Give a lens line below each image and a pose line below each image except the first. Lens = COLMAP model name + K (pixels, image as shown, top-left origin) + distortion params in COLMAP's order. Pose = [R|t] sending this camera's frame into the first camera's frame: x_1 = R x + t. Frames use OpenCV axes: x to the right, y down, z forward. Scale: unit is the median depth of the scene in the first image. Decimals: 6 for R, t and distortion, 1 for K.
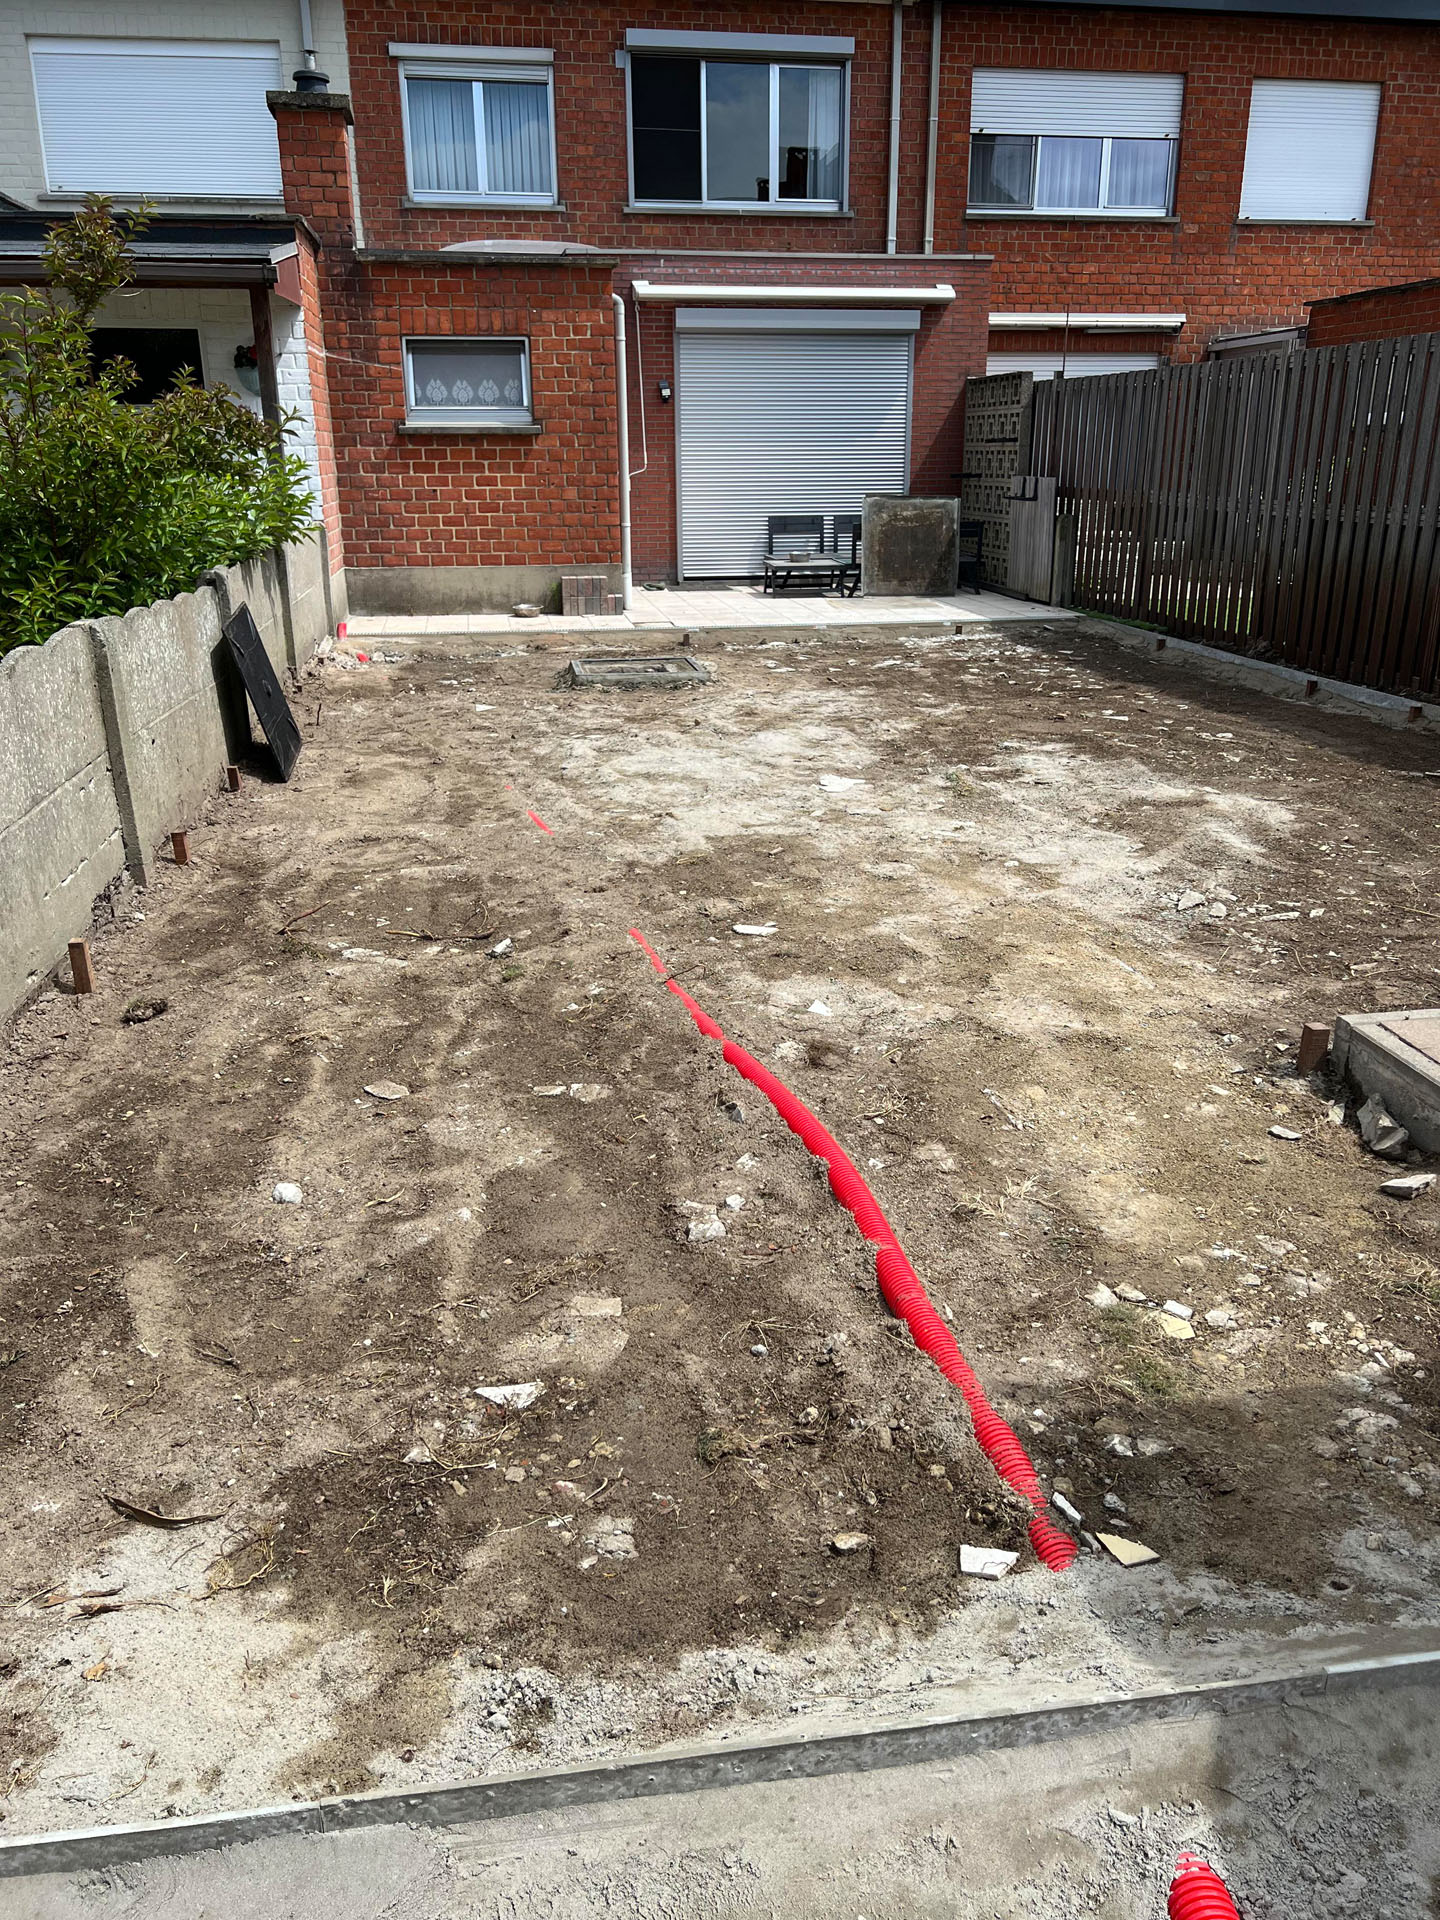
lens RADIAL K [[1455.2, 0, 734.8], [0, 1455.2, 970.2], [0, 0, 1]] dist [0.006508, -0.005315]
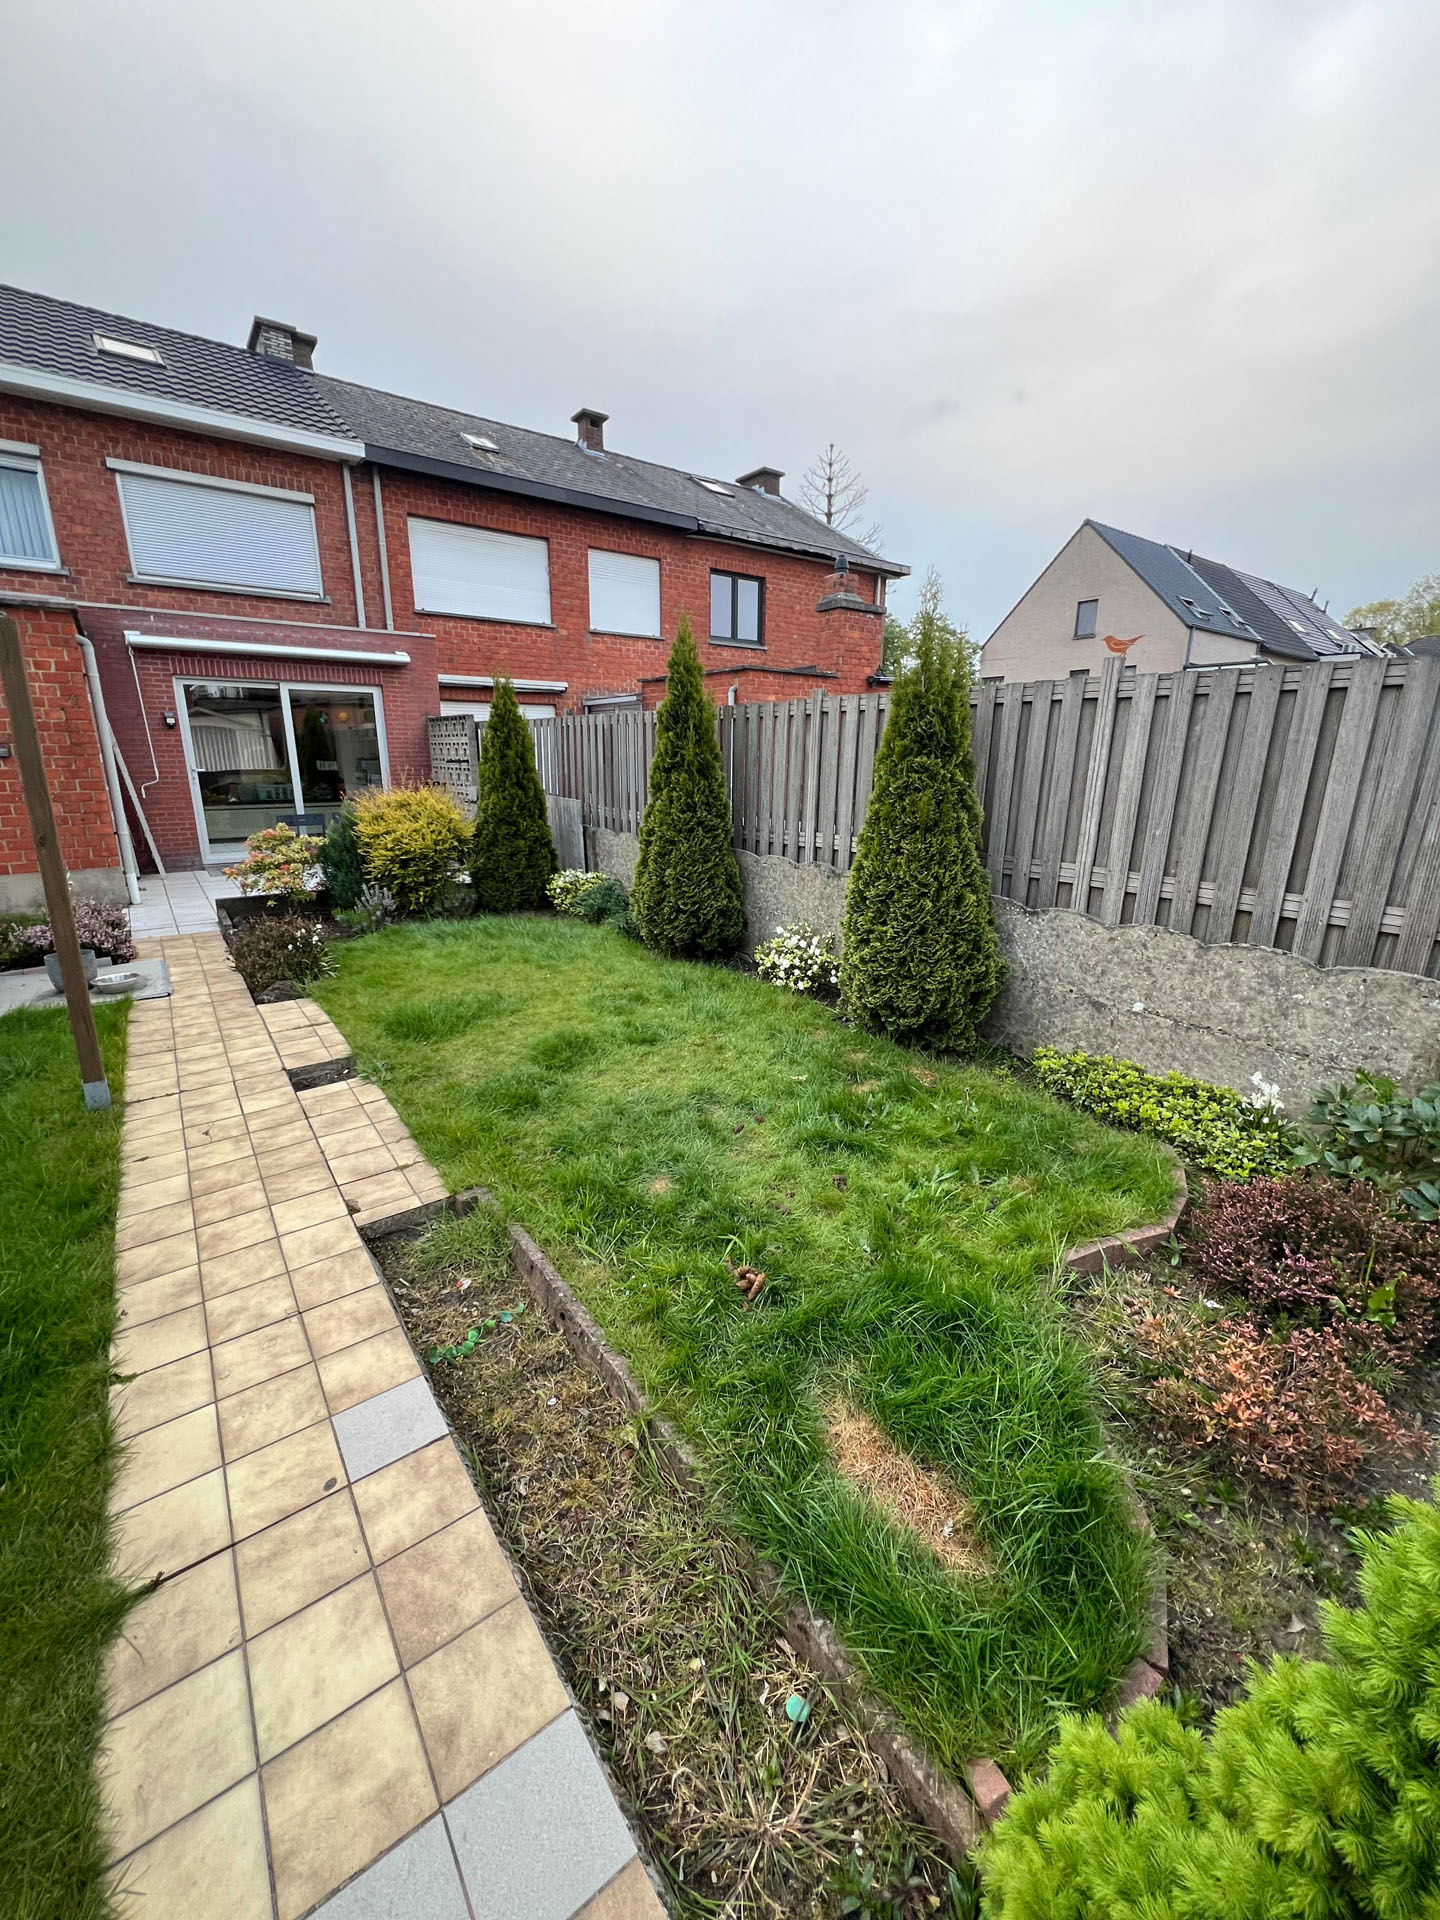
lens RADIAL K [[766.8, 0, 724.0], [0, 766.8, 956.3], [0, 0, 1]] dist [-0.003548, 0.000644]
pose [[0.884667, -0.108476, 0.453429, 0.047631], [0.144788, 0.988391, -0.046033, -0.091834], [-0.443172, 0.106375, 0.890103, 0.213739]]
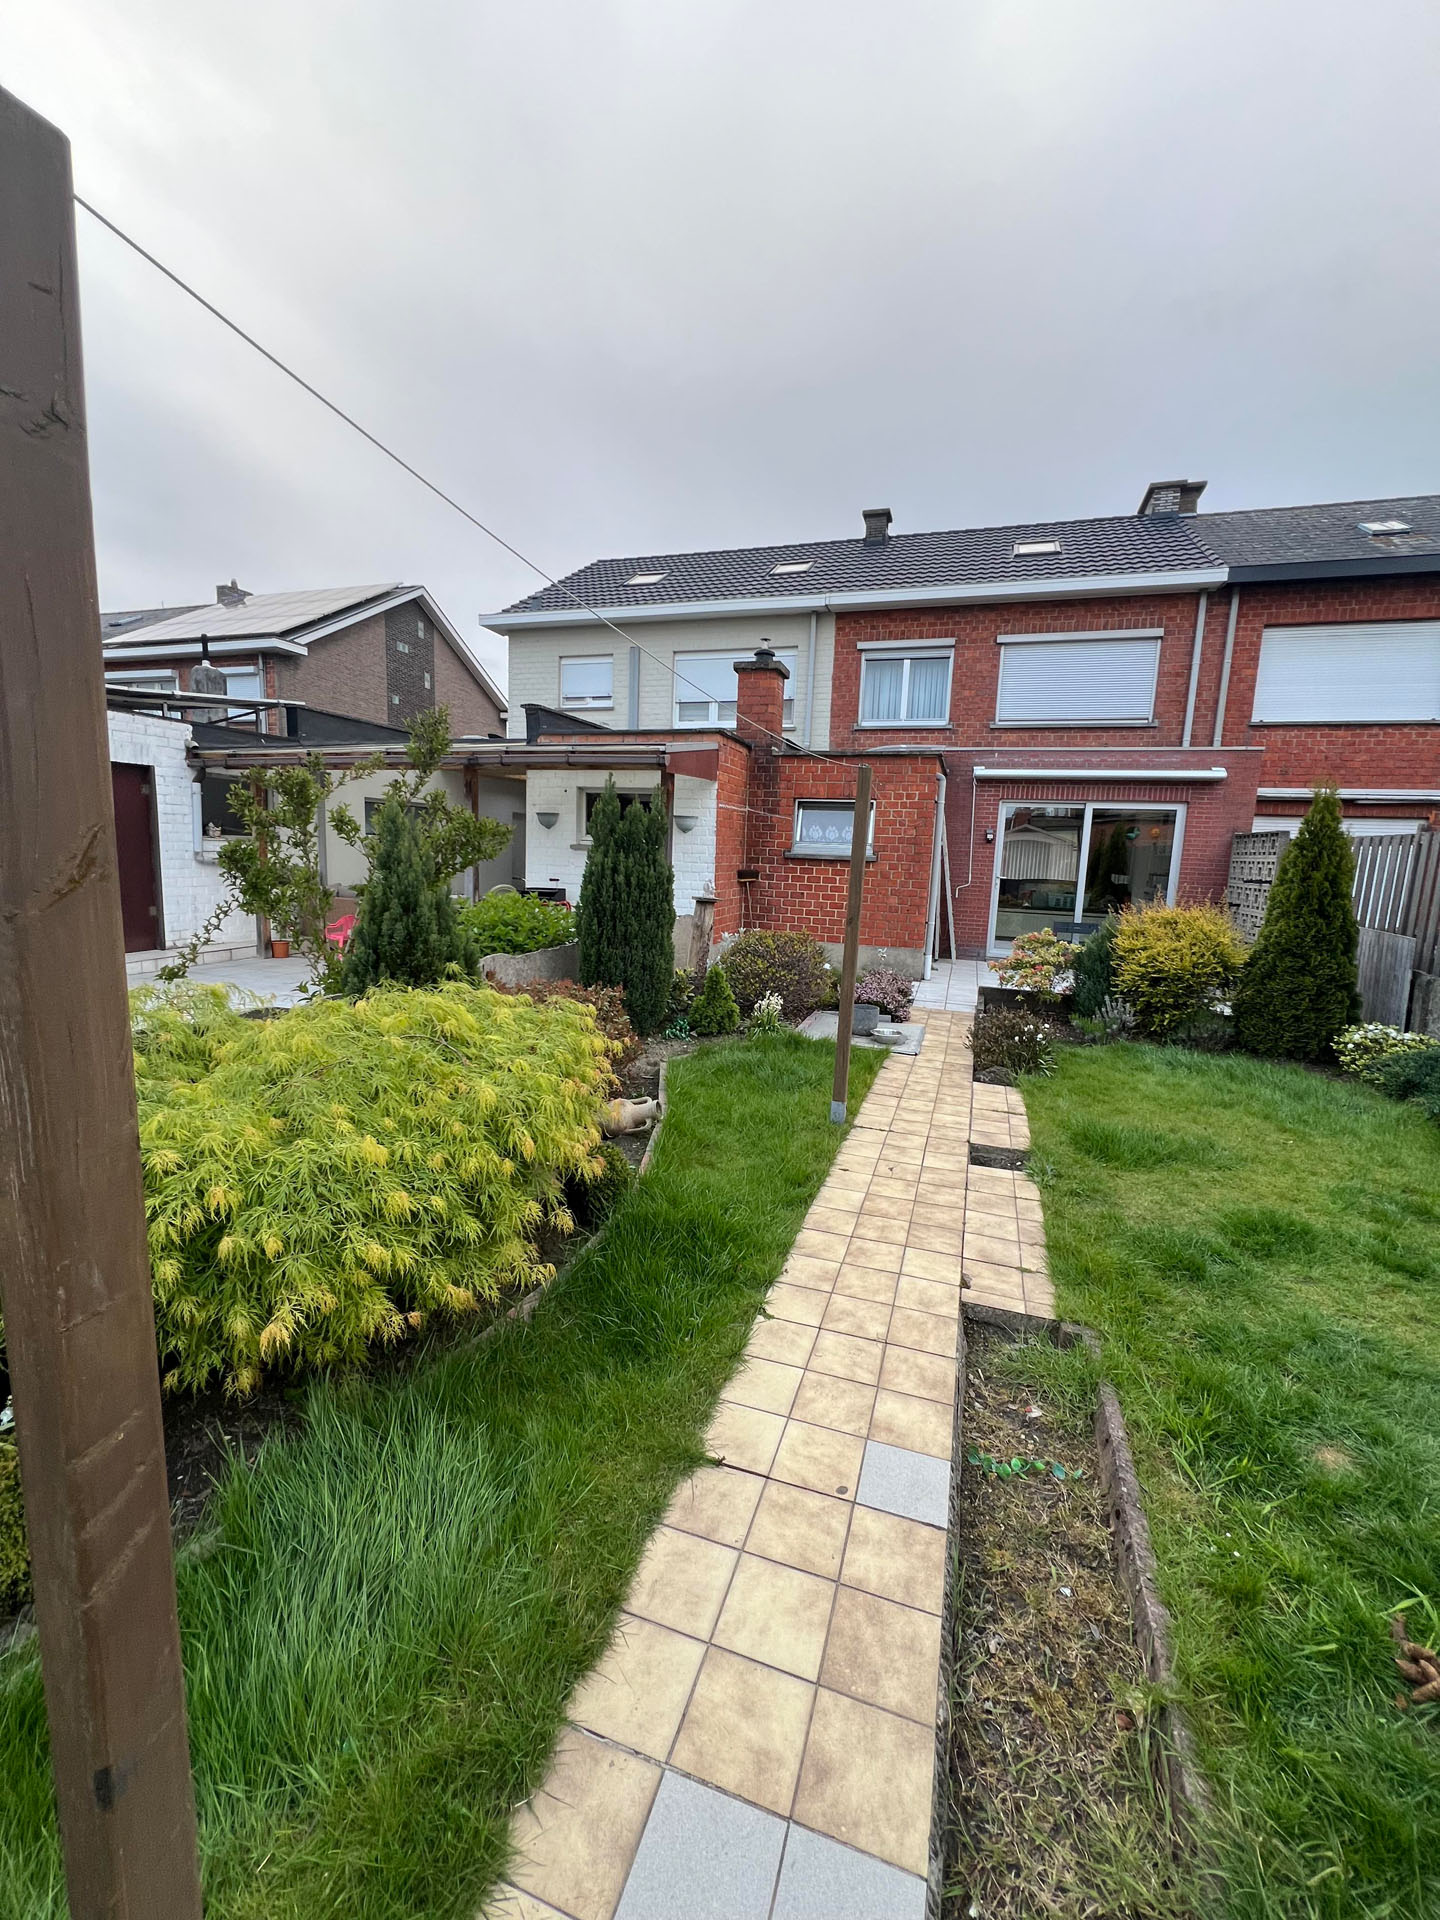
lens RADIAL K [[766.8, 0, 715.5], [0, 766.8, 954.7], [0, 0, 1]] dist [-0.003548, 0.000644]
pose [[0.883265, 0.103497, -0.457308, 0.068621], [-0.196814, 0.967087, -0.161266, -0.090391], [0.425566, 0.232445, 0.874564, 0.206618]]
